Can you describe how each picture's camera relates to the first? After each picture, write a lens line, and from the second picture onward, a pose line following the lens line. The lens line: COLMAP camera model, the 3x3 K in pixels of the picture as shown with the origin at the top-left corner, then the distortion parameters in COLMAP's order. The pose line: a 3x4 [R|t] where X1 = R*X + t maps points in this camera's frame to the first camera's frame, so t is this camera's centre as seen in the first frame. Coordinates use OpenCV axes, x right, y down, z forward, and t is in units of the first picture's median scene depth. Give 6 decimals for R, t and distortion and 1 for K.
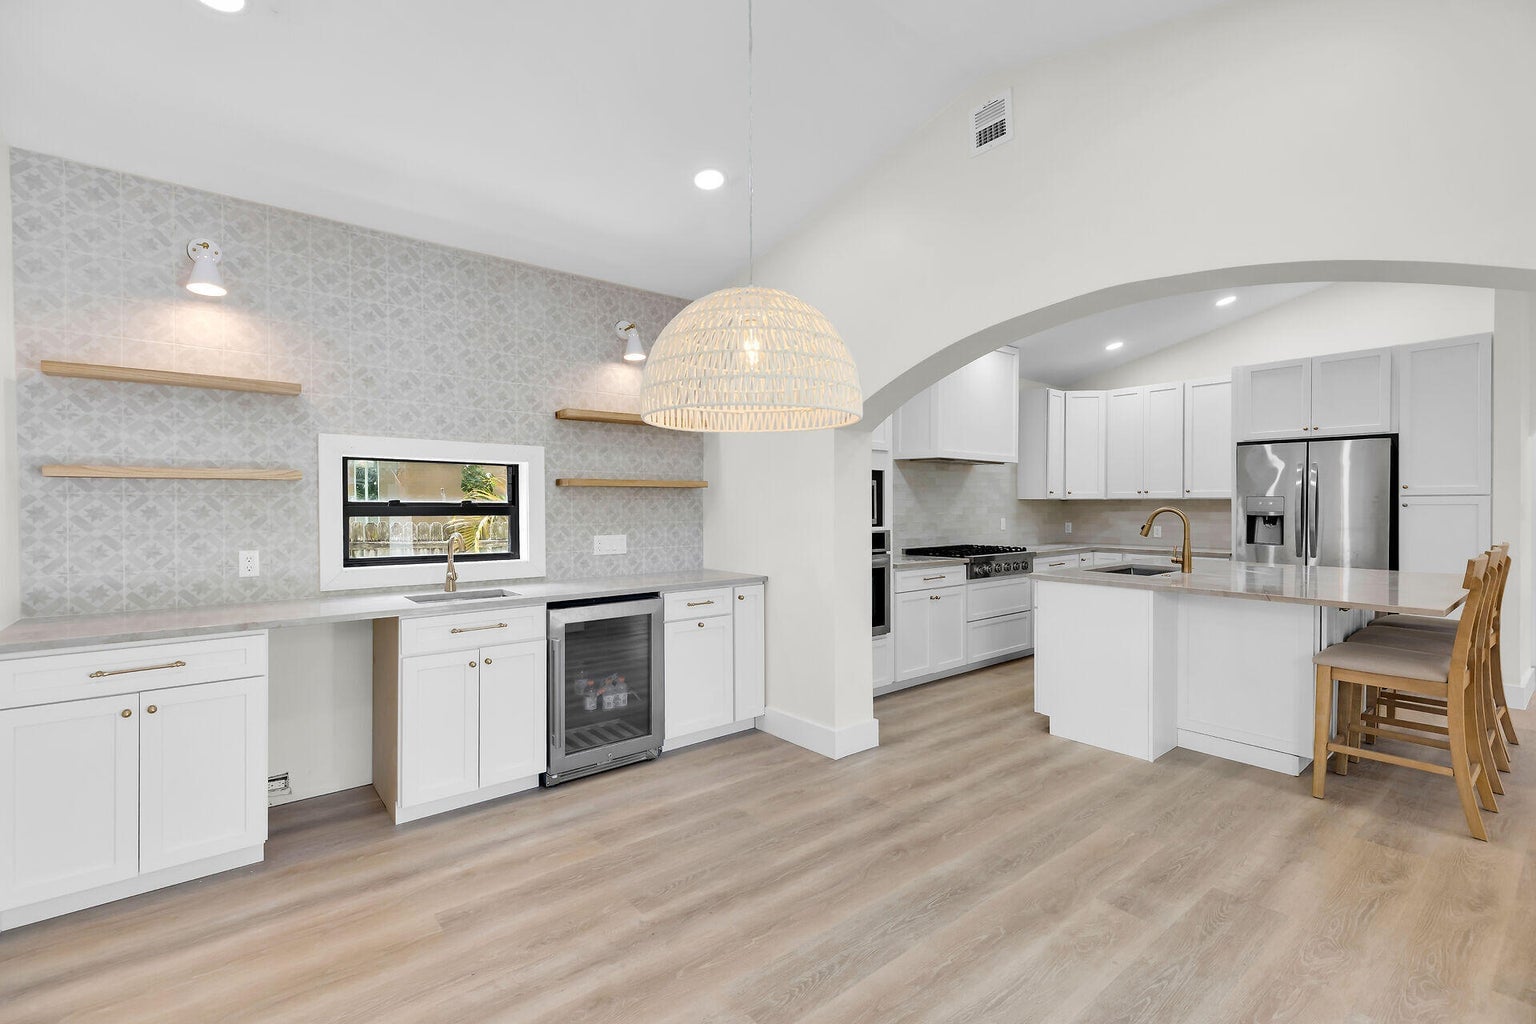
lens RADIAL K [[683.7, 0, 768.0], [0, 683.7, 512.0], [0, 0, 1]] dist [0.000190, 0.000002]
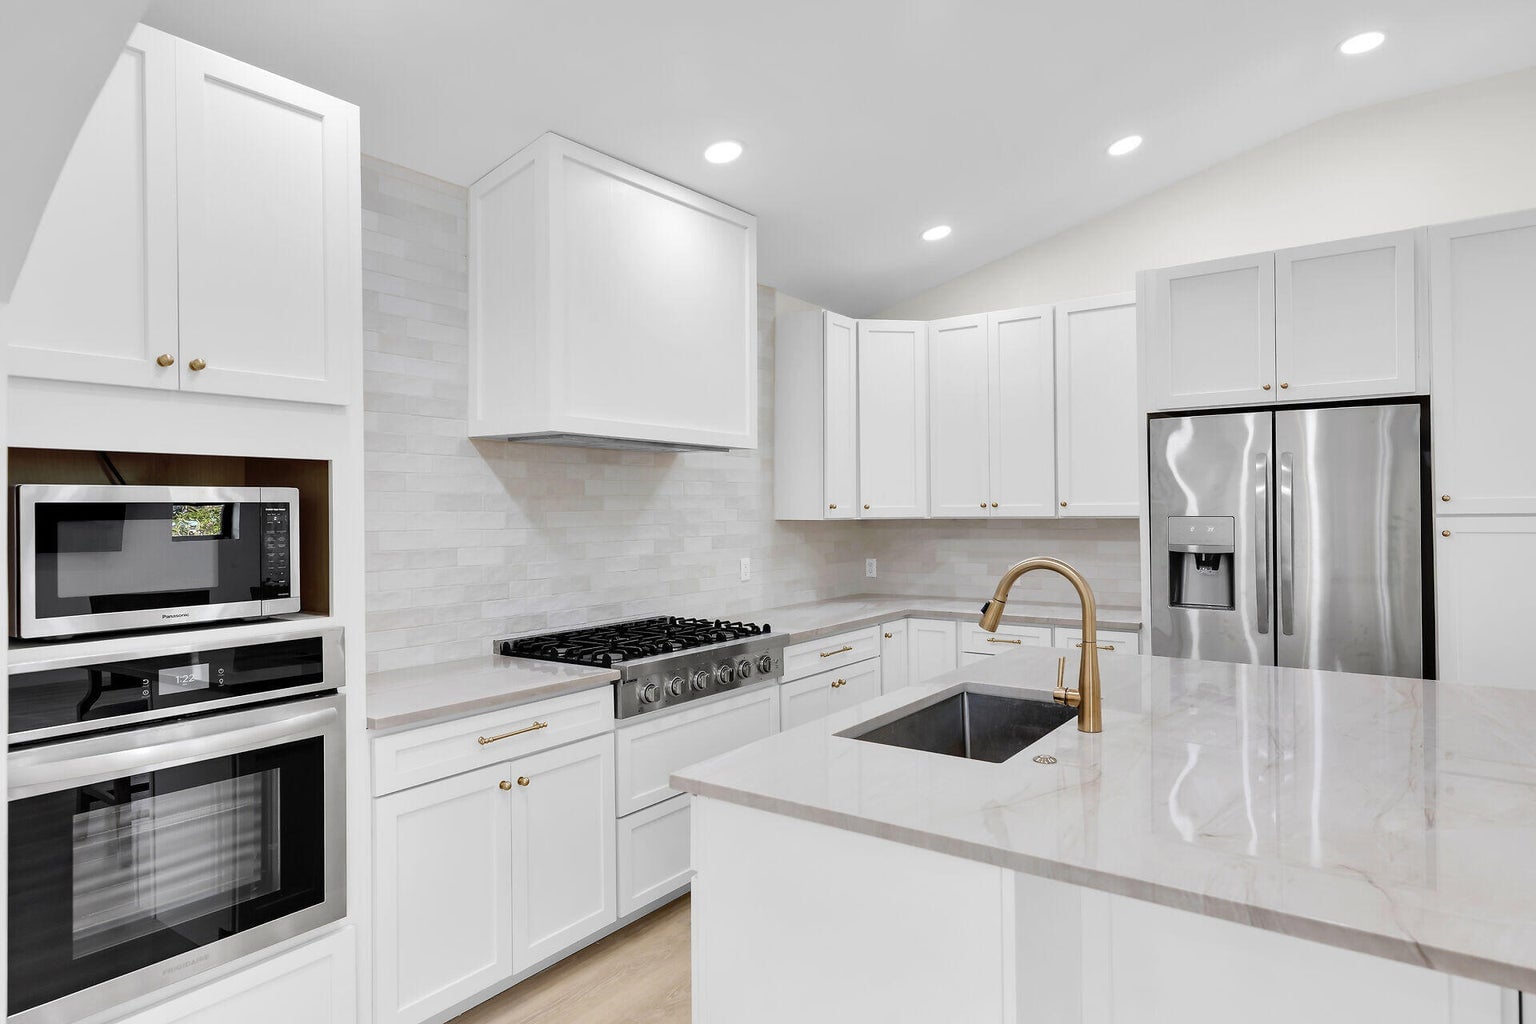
lens RADIAL K [[888.8, 0, 768.0], [0, 888.8, 512.0], [0, 0, 1]] dist [-0.001783, -0.000555]
pose [[0.968215, -0.008439, 0.249978, 0.280186], [0.011442, 0.999879, -0.010563, -0.026212], [-0.249859, 0.013087, 0.968194, 0.500644]]
